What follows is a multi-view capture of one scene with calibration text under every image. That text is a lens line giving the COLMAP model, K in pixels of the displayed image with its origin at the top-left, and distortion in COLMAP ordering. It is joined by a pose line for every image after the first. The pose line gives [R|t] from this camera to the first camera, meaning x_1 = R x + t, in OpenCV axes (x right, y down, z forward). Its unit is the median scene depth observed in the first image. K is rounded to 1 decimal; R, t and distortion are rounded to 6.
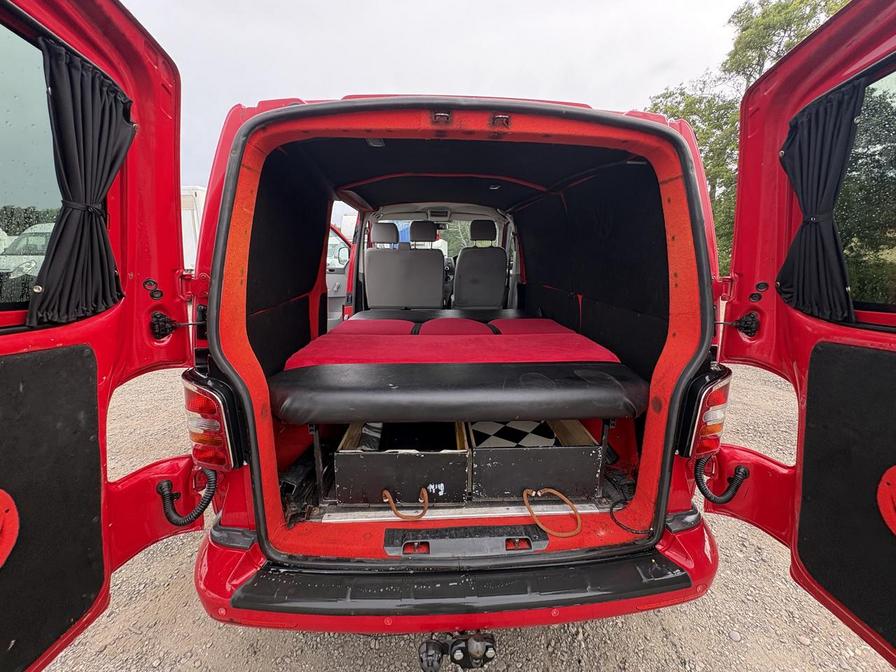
lens RADIAL K [[356.5, 0, 452.3], [0, 356.5, 332.3], [0, 0, 1]] dist [0.002721, 0.000281]
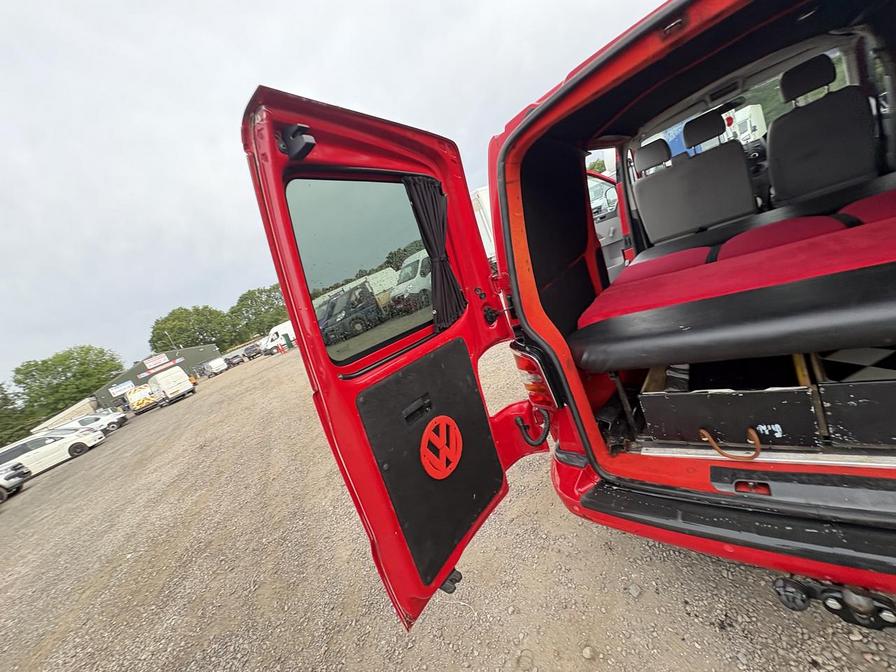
lens RADIAL K [[359.7, 0, 447.8], [0, 359.7, 339.2], [0, 0, 1]] dist [-0.000325, -0.000021]
pose [[0.681007, -0.145966, -0.717582, 0.090747], [0.258473, 0.964772, 0.049051, -0.034012], [0.685143, -0.218879, 0.694745, -0.133887]]
